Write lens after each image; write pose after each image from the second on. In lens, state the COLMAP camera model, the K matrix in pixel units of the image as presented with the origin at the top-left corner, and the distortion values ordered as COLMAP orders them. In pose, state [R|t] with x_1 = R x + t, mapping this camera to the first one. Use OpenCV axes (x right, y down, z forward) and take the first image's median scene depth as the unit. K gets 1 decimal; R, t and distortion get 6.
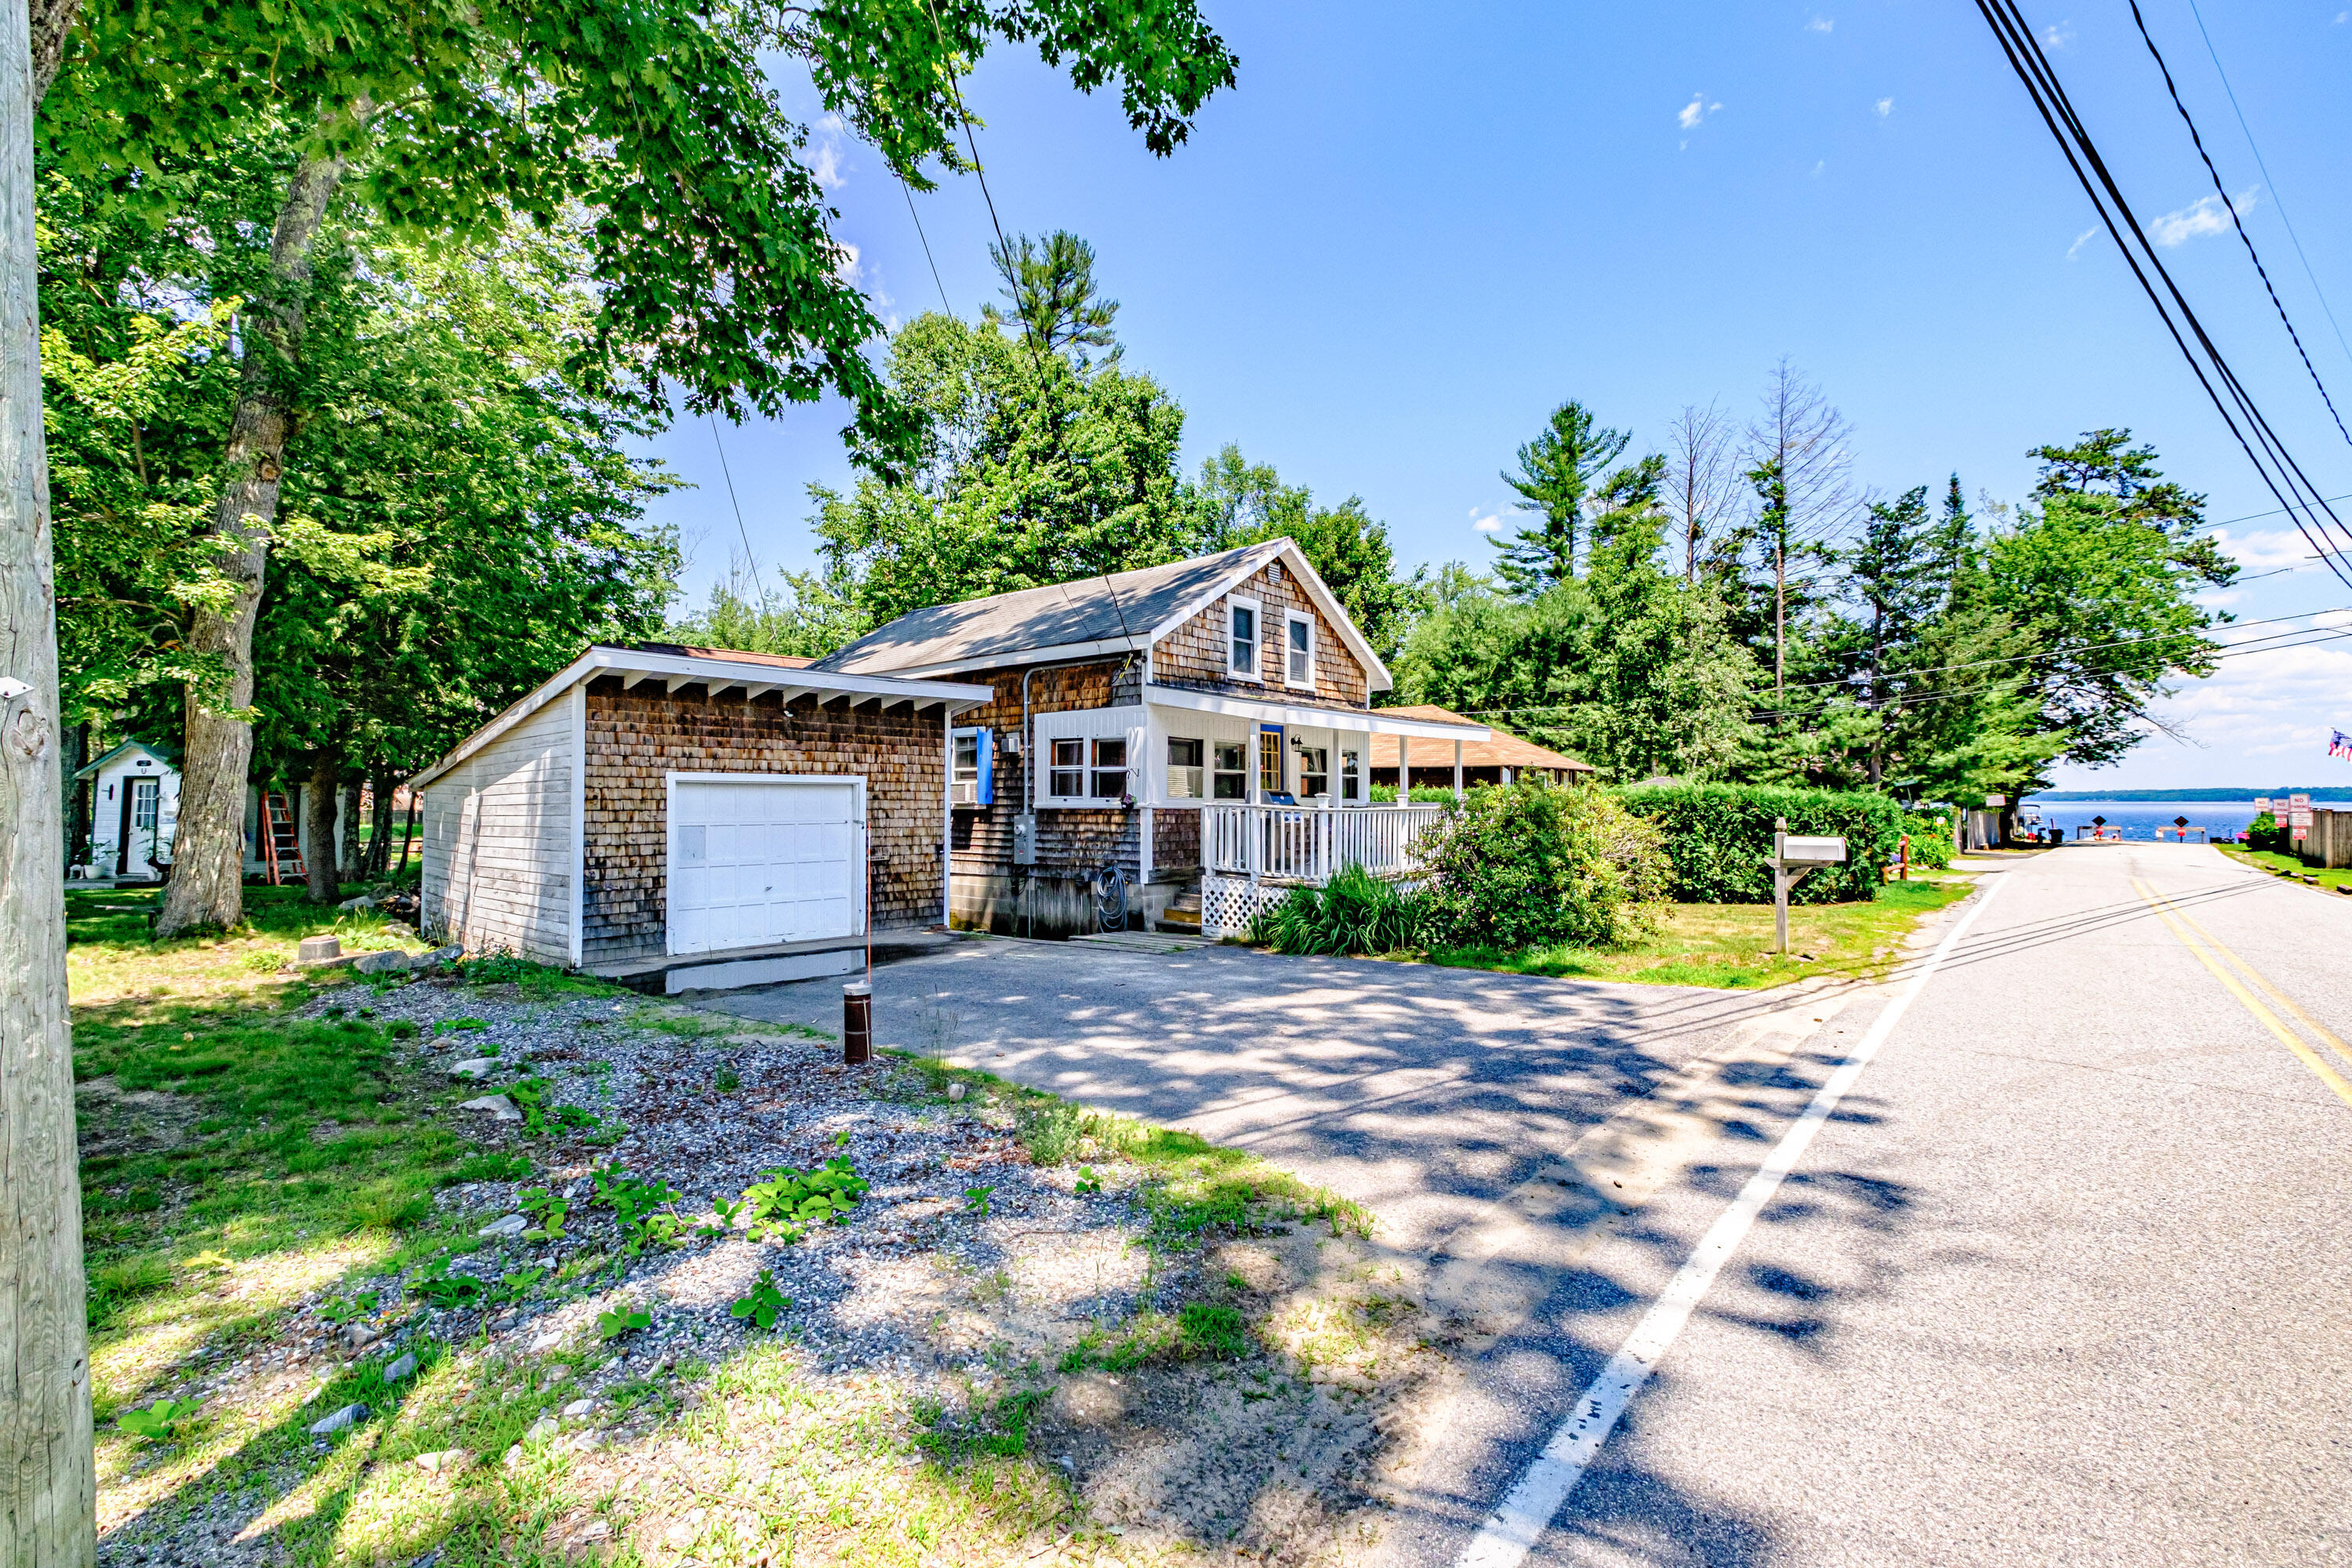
lens RADIAL K [[1024.8, 0, 1146.6], [0, 1024.8, 779.1], [0, 0, 1]] dist [-0.016013, -0.000047]
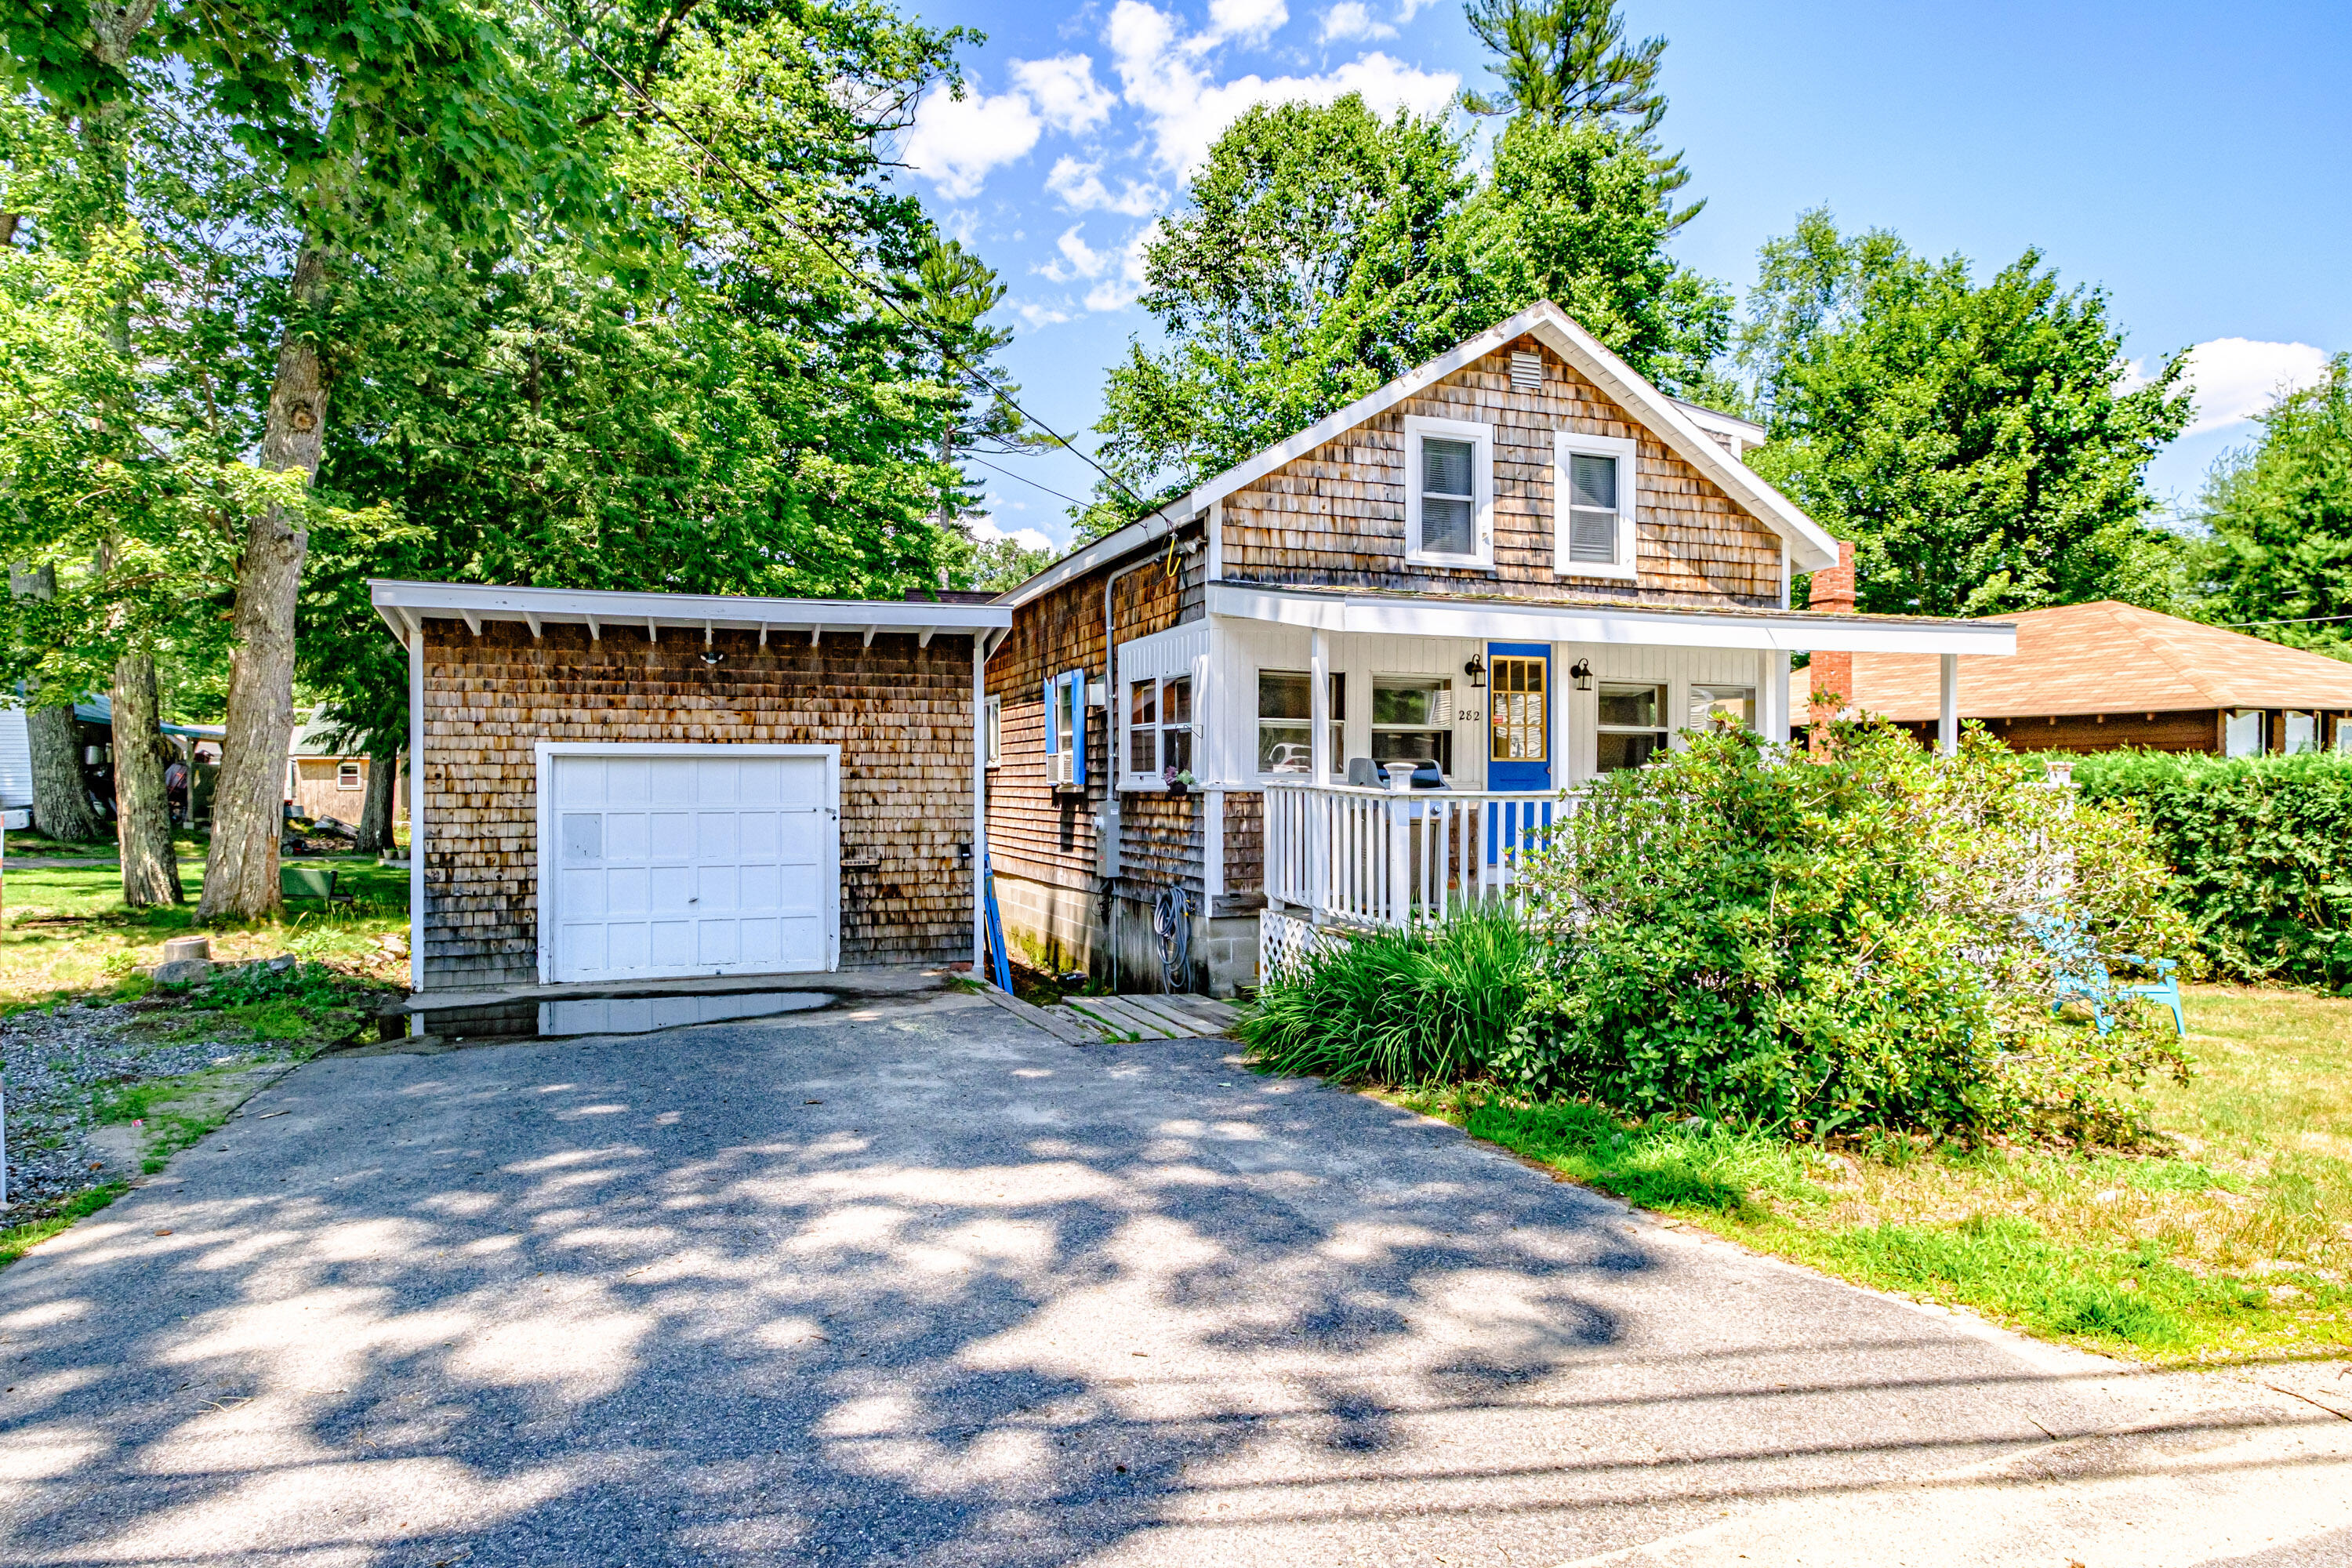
lens RADIAL K [[1293.0, 0, 1142.4], [0, 1293.0, 783.7], [0, 0, 1]] dist [-0.006648, 0.001687]
pose [[0.873163, -0.001834, -0.487425, 0.330059], [0.012566, 0.999745, 0.018749, 0.009542], [0.487267, -0.022496, 0.872963, 0.320467]]
